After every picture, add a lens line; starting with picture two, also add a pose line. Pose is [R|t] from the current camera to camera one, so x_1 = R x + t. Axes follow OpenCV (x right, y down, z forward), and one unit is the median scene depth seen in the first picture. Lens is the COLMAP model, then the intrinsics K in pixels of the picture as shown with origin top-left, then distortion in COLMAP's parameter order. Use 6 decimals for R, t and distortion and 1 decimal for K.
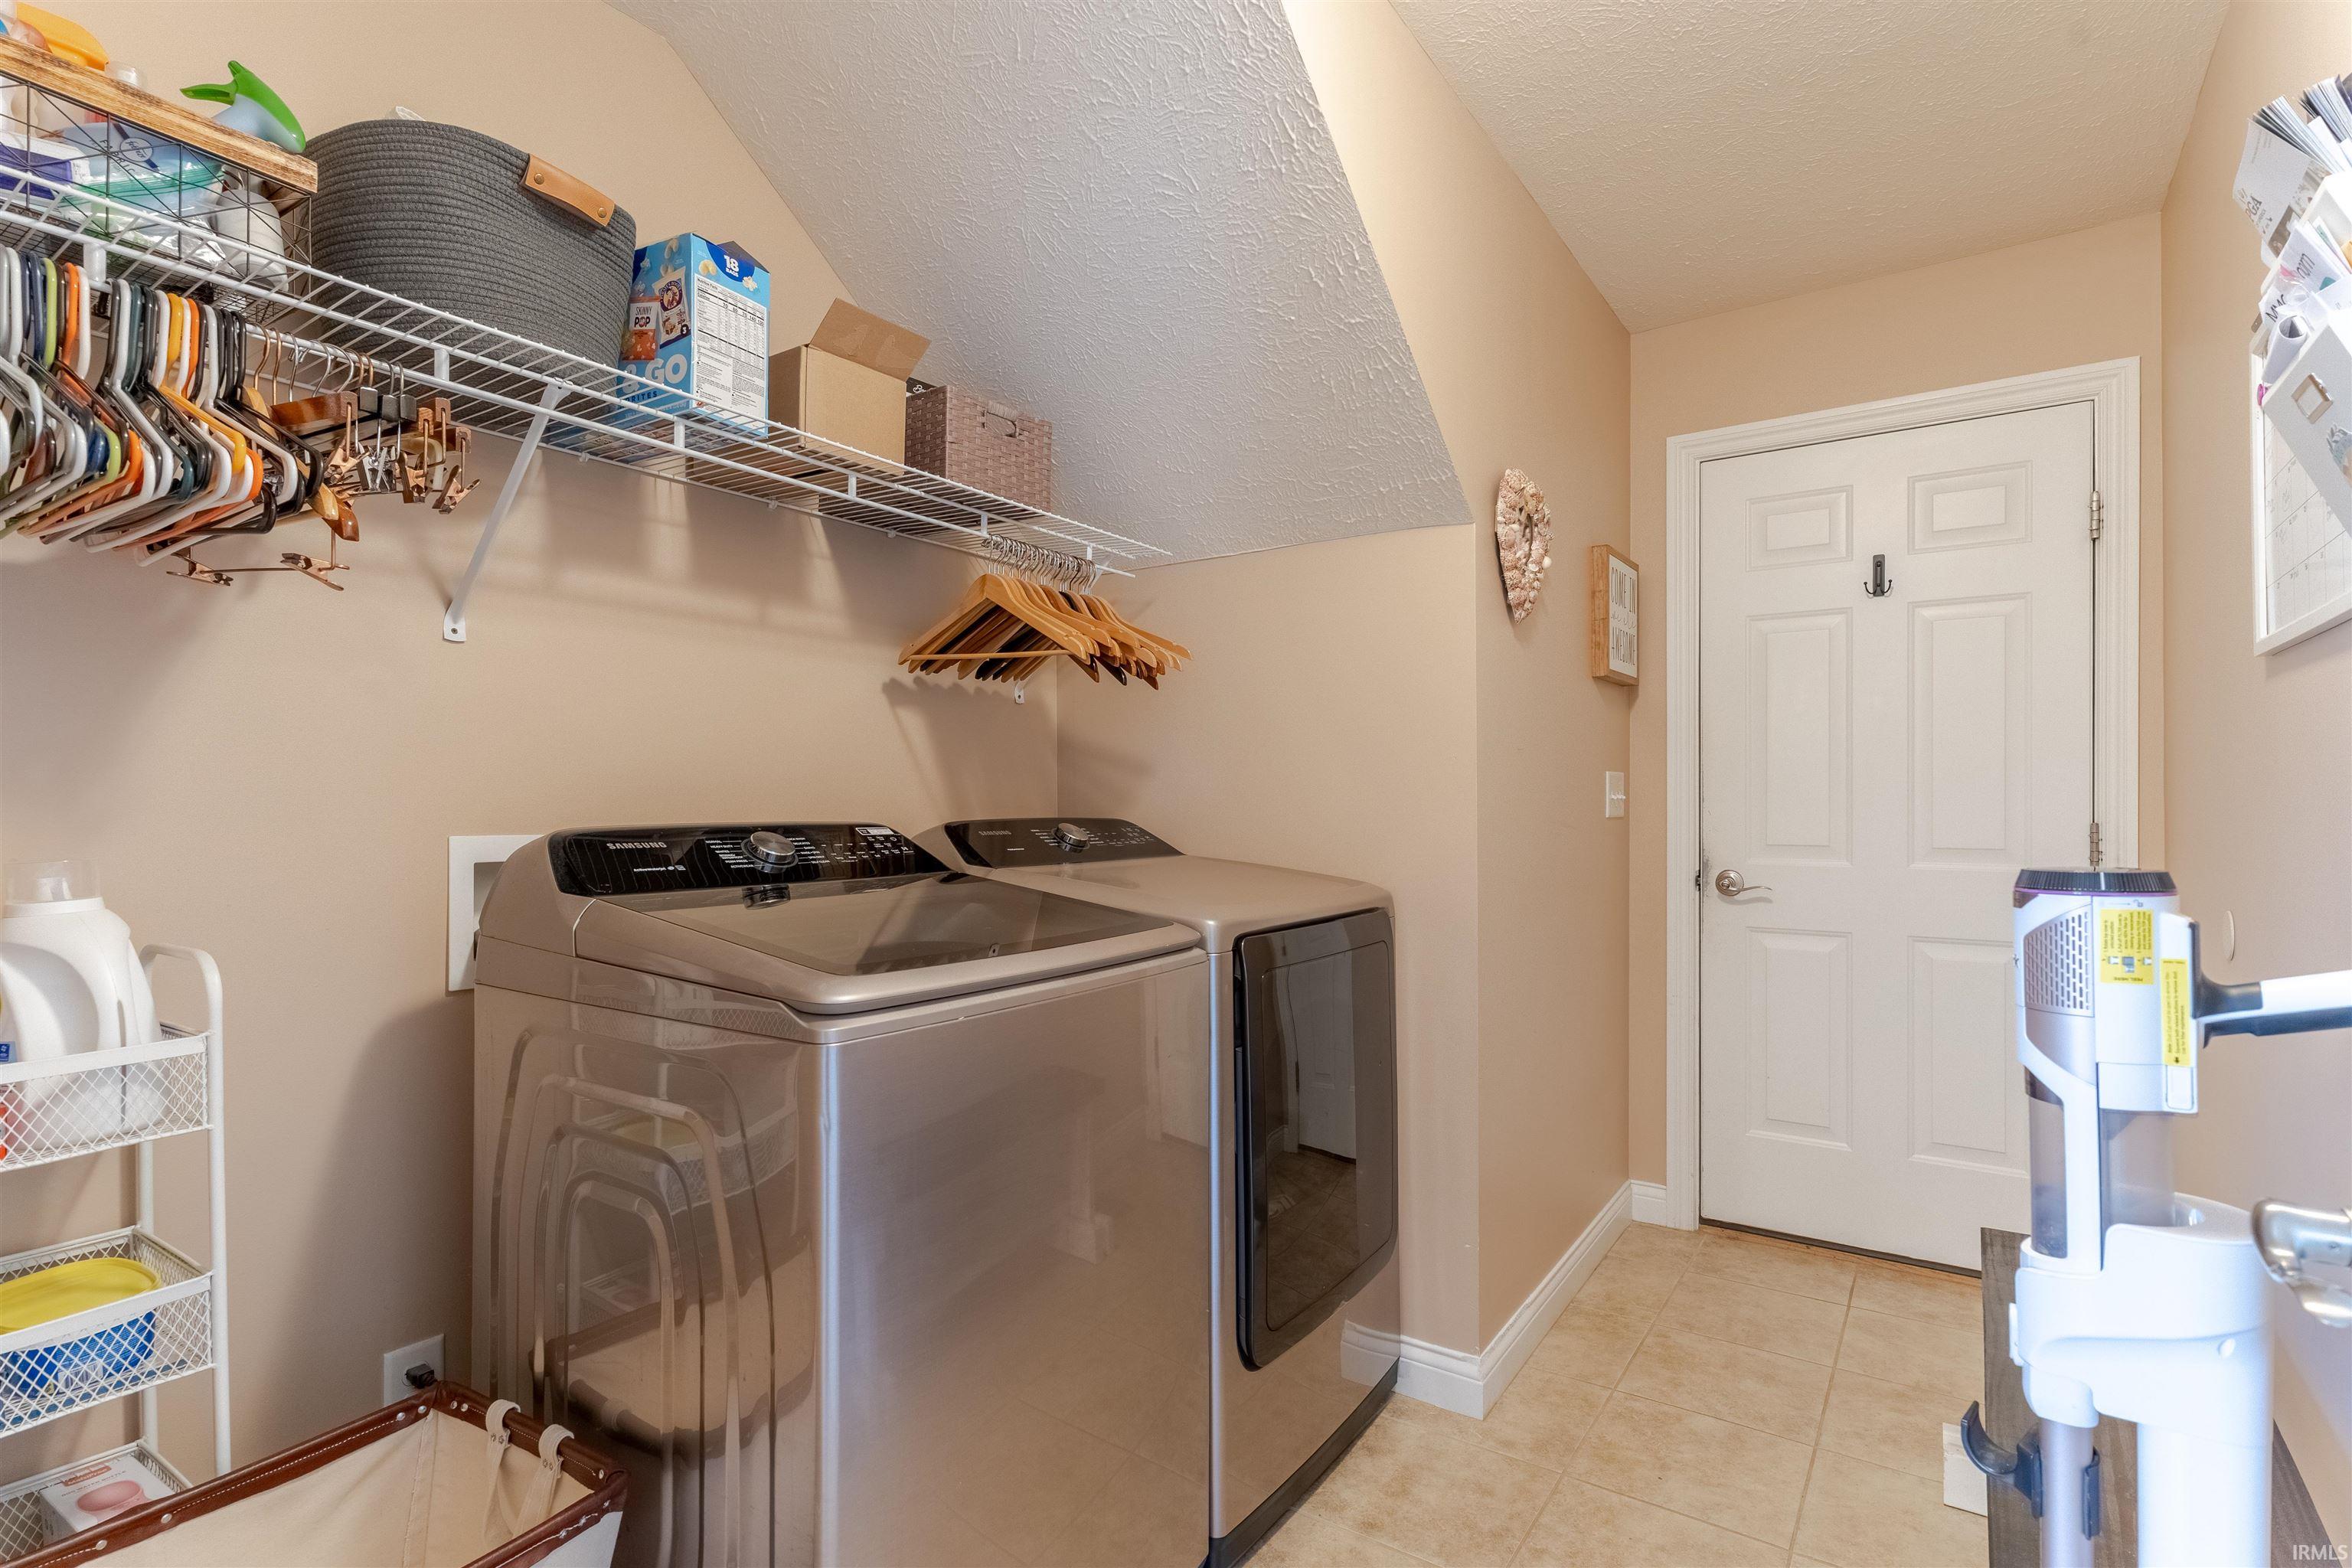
lens RADIAL K [[1148.7, 0, 1170.5], [0, 1148.7, 781.9], [0, 0, 1]] dist [0.002771, 0.001108]
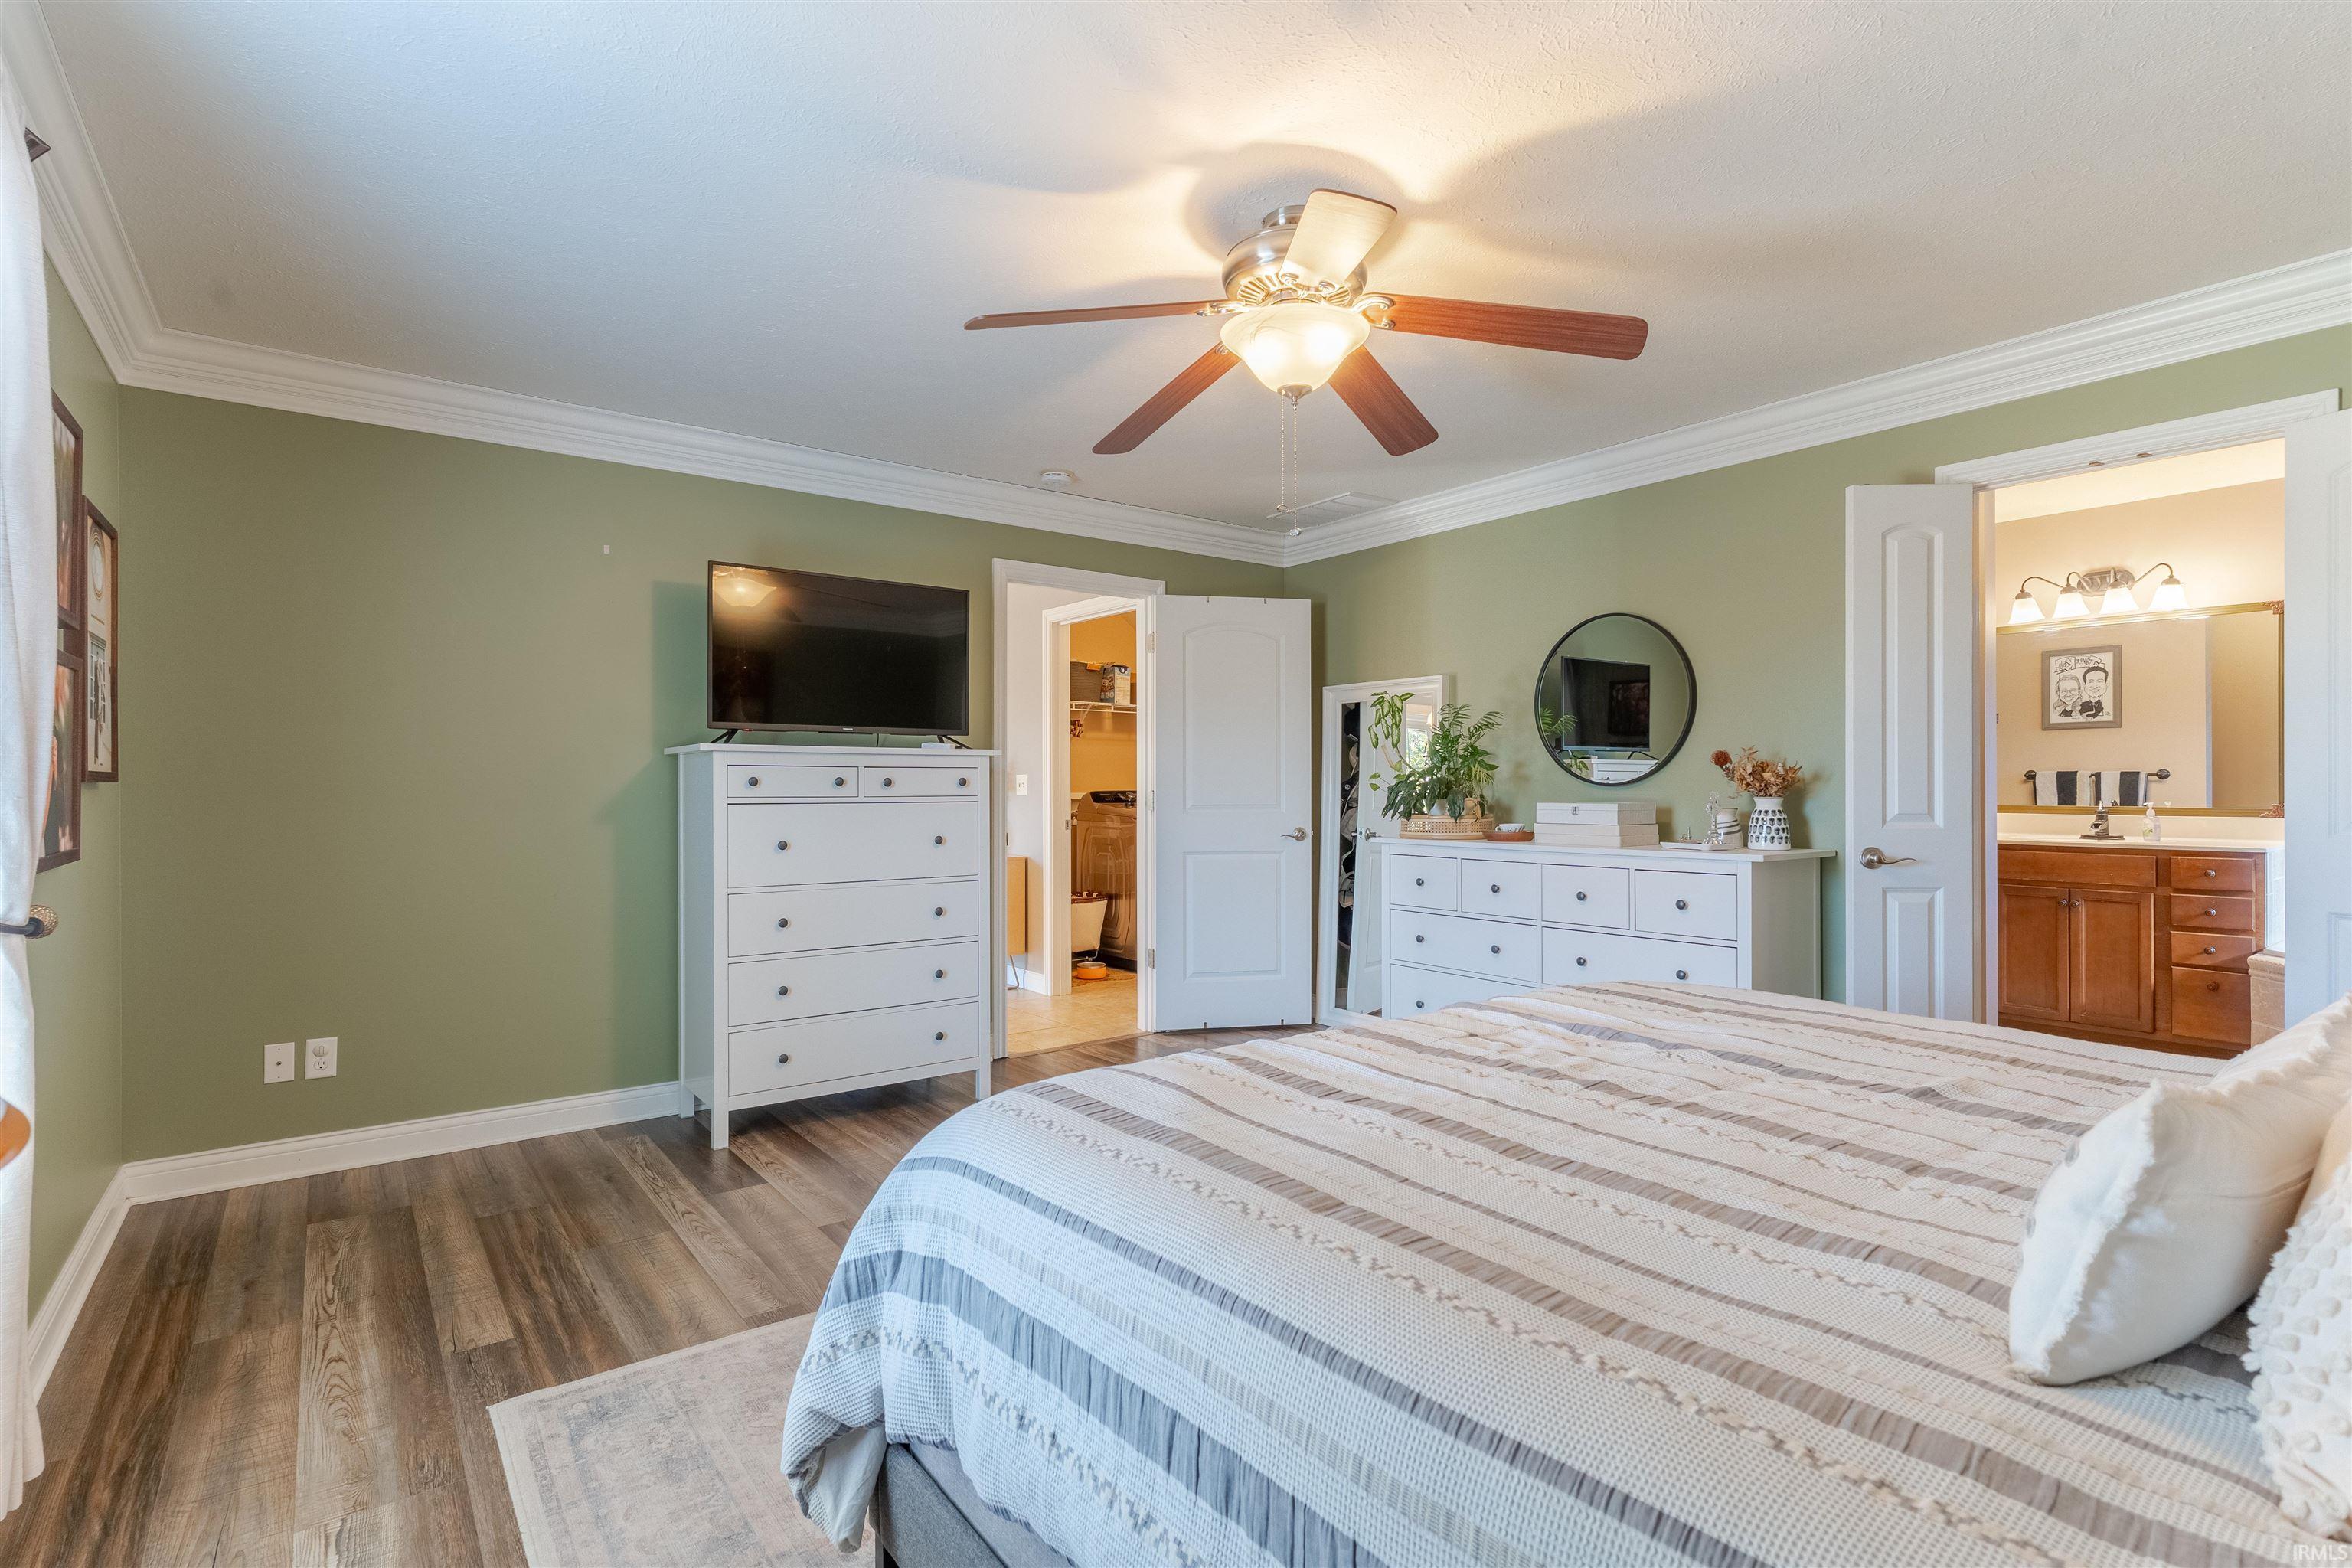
lens RADIAL K [[1148.7, 0, 1170.5], [0, 1148.7, 781.9], [0, 0, 1]] dist [0.002771, 0.001108]
pose [[0.944694, -0.002814, -0.327942, 1.384804], [0.006128, 0.999940, 0.009071, -0.041913], [0.327897, -0.010579, 0.944654, -3.474333]]
